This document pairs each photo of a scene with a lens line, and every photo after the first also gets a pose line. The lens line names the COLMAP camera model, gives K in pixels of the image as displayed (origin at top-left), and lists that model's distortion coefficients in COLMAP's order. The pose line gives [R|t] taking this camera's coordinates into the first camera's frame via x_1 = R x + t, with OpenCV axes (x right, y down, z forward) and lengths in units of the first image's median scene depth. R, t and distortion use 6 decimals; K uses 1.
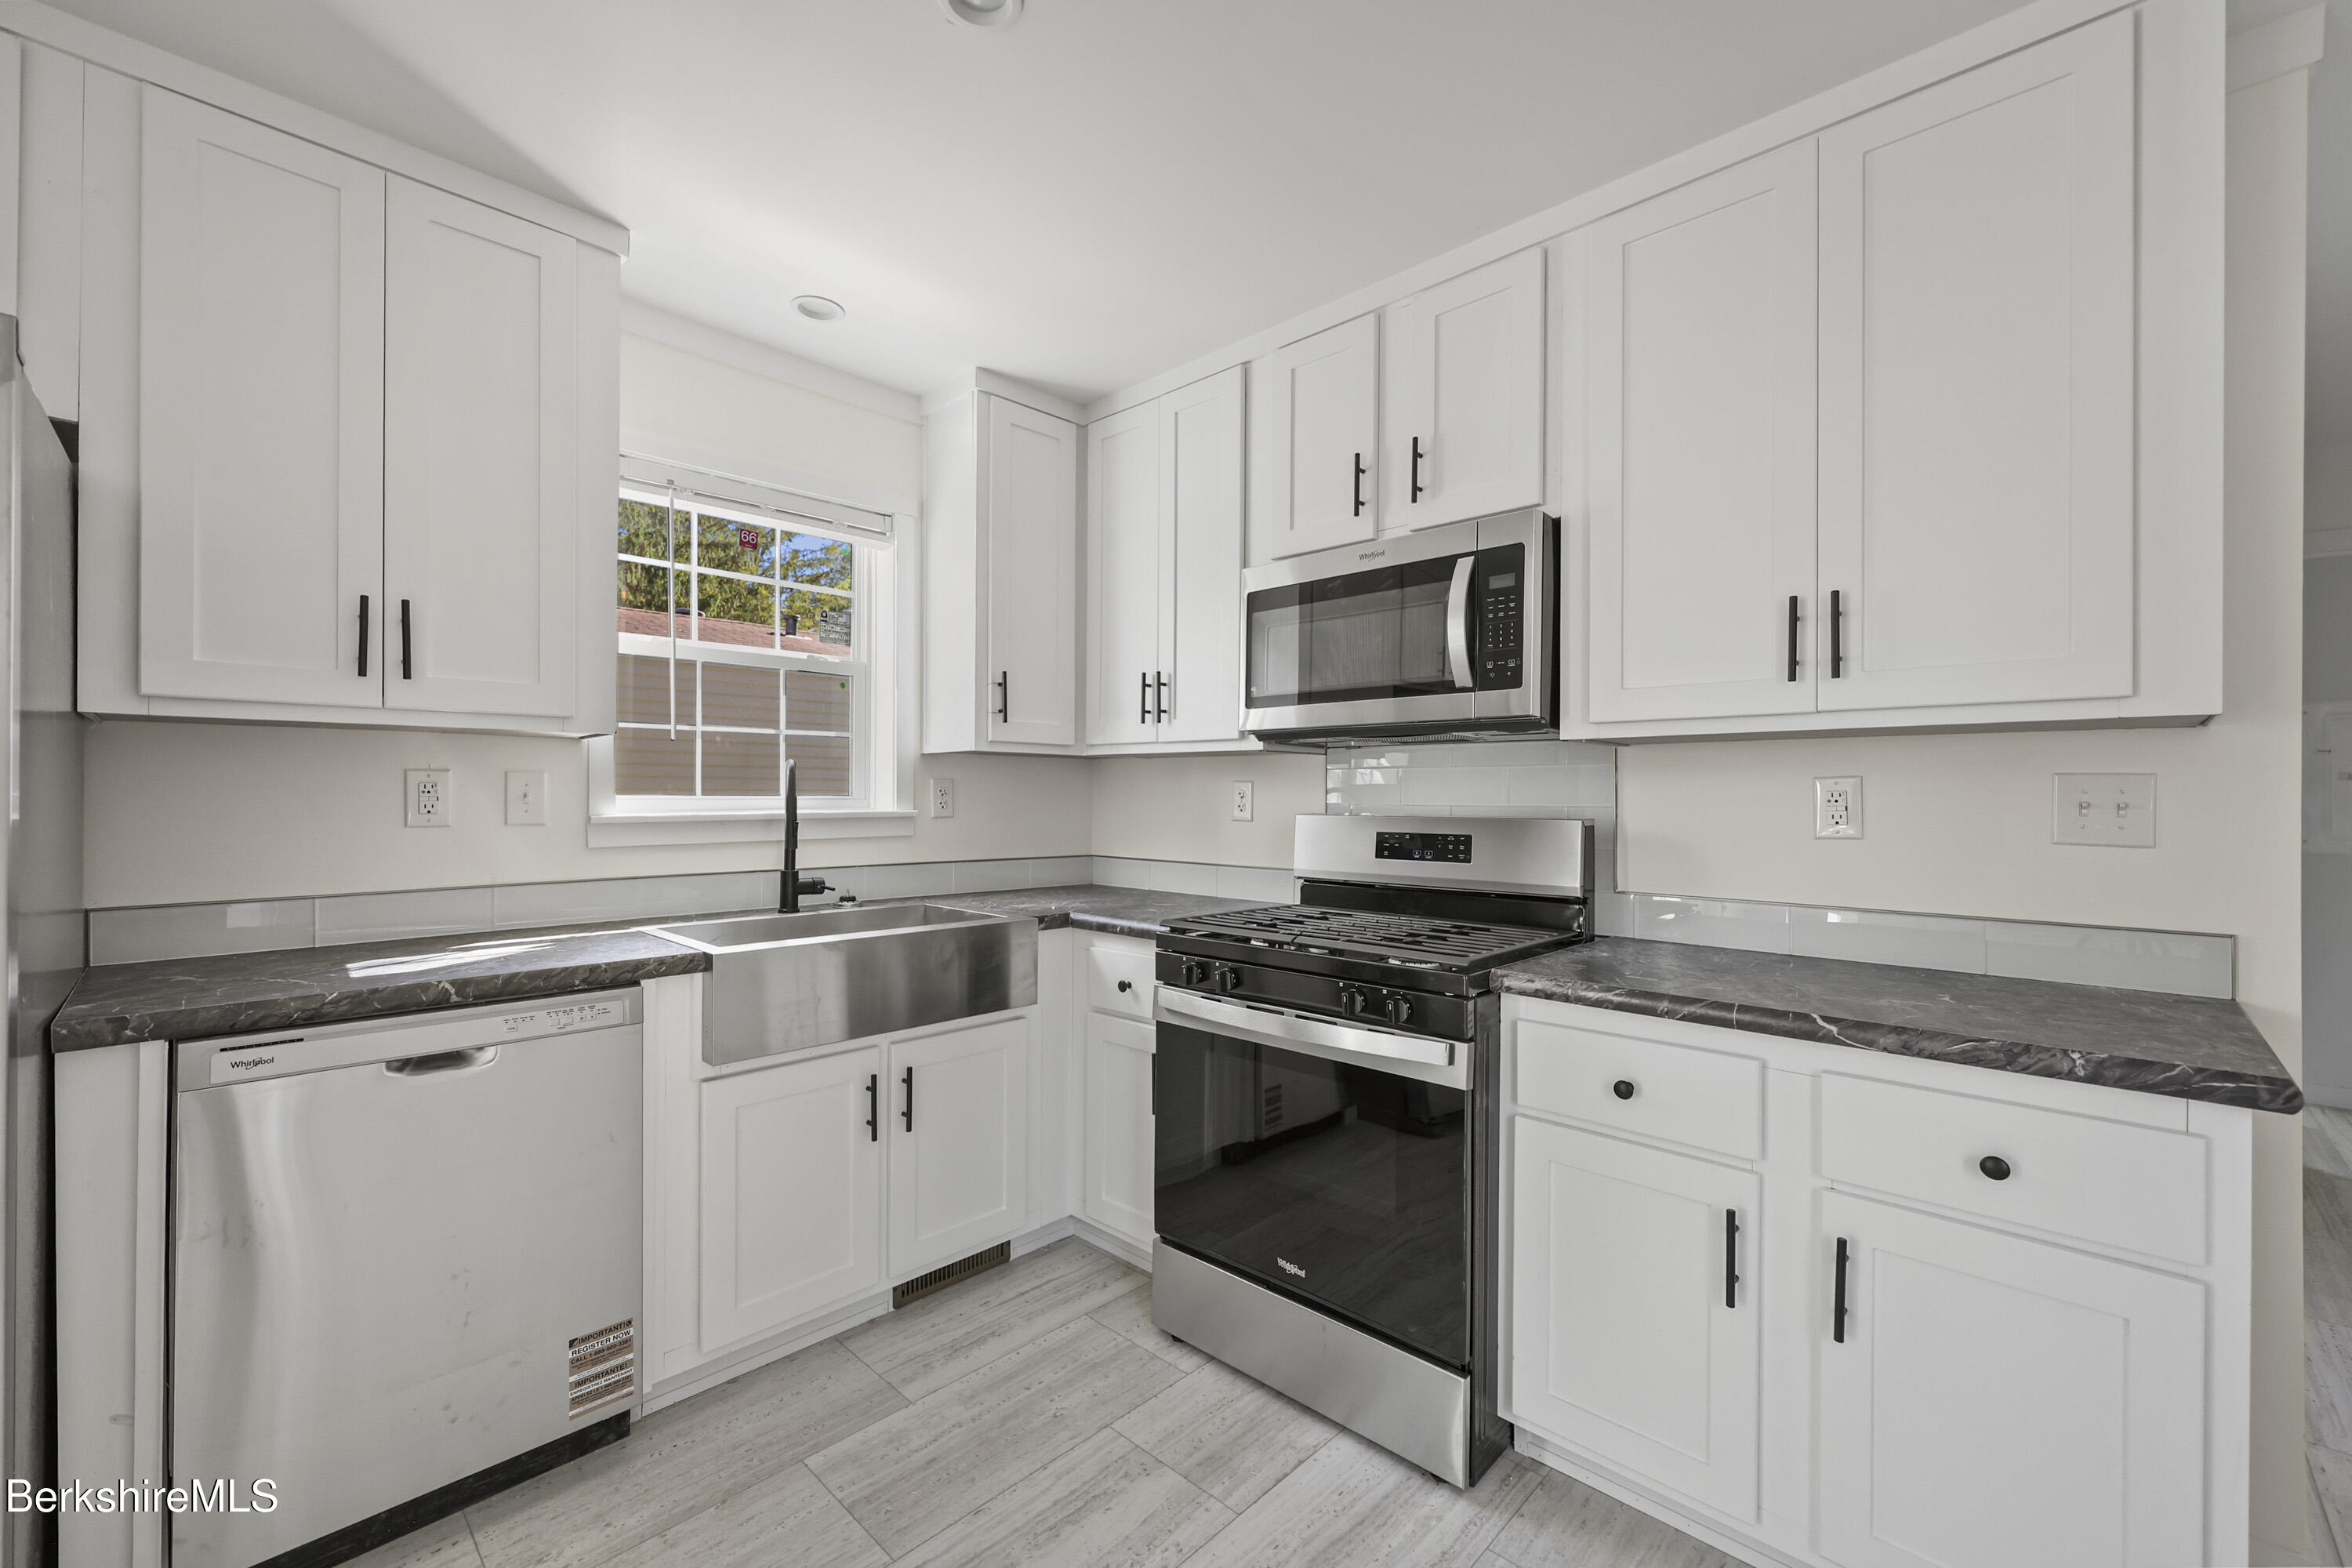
lens RADIAL K [[956.0, 0, 1167.1], [0, 956.0, 788.9], [0, 0, 1]] dist [0.003333, -0.000503]
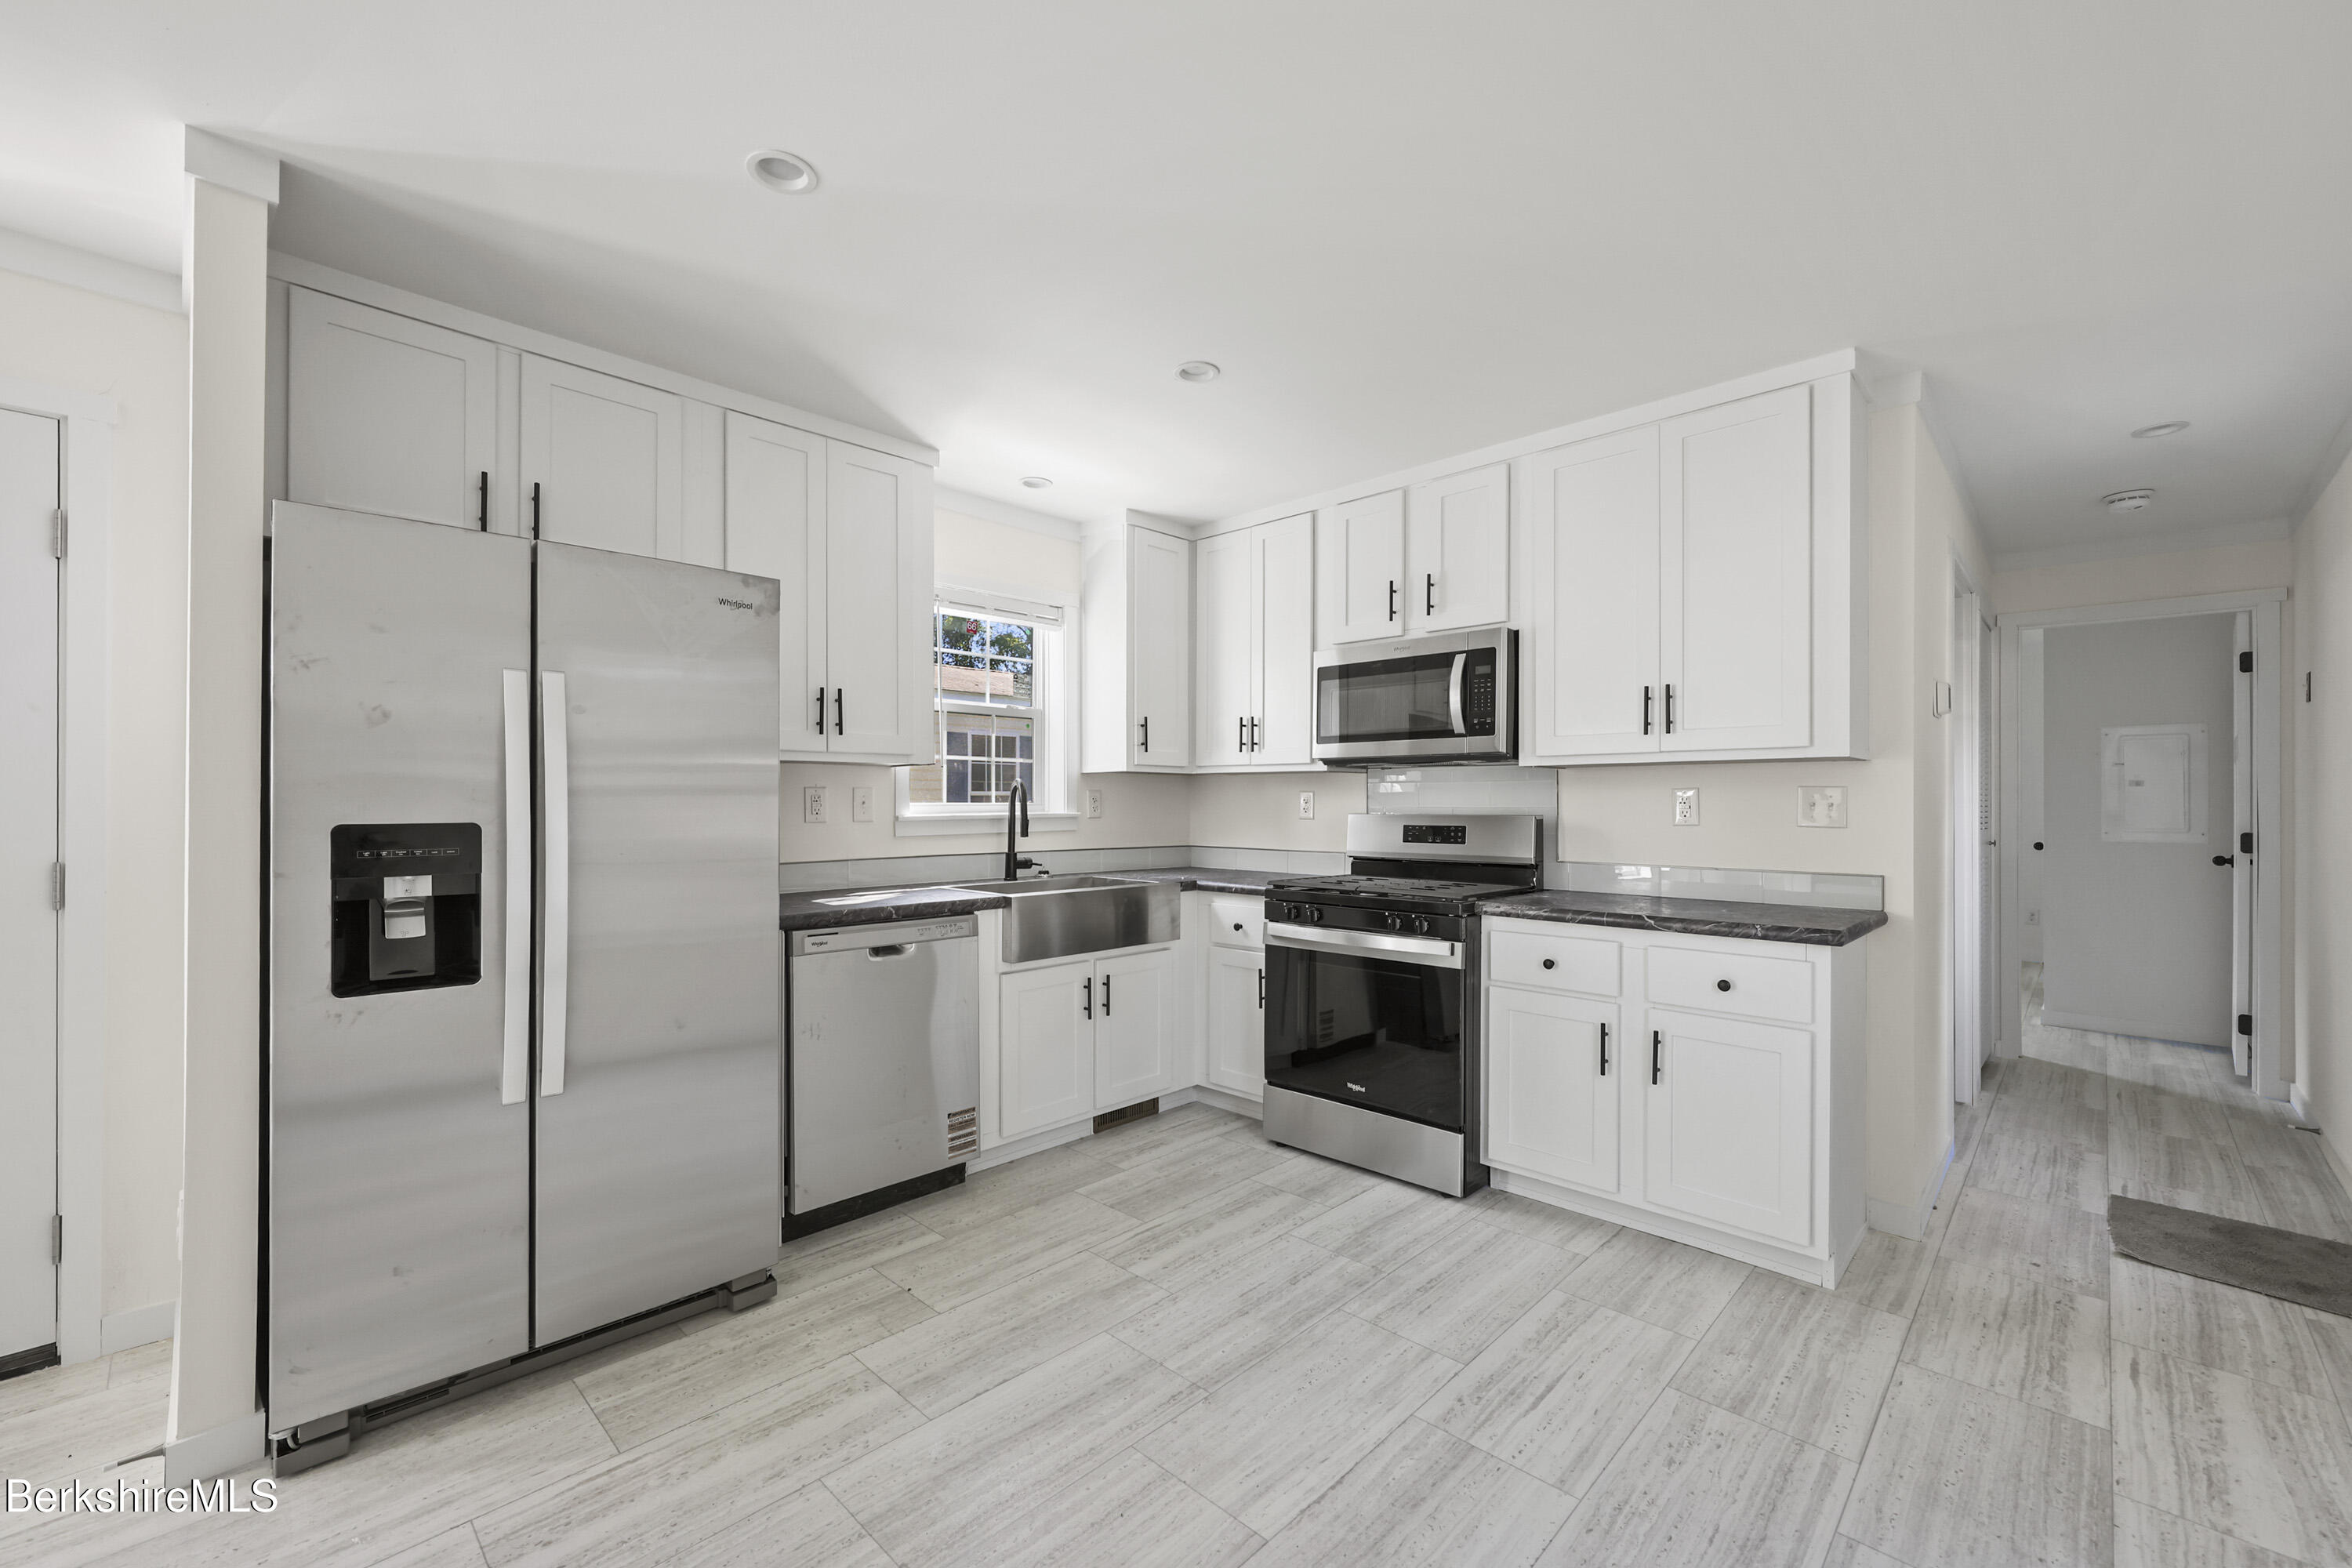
lens RADIAL K [[956.0, 0, 1170.0], [0, 956.0, 797.6], [0, 0, 1]] dist [0.003333, -0.000503]
pose [[0.999988, -0.003845, -0.003068, -0.180283], [0.003849, 0.999992, 0.001101, -0.001927], [0.003063, -0.001112, 0.999995, -0.637174]]
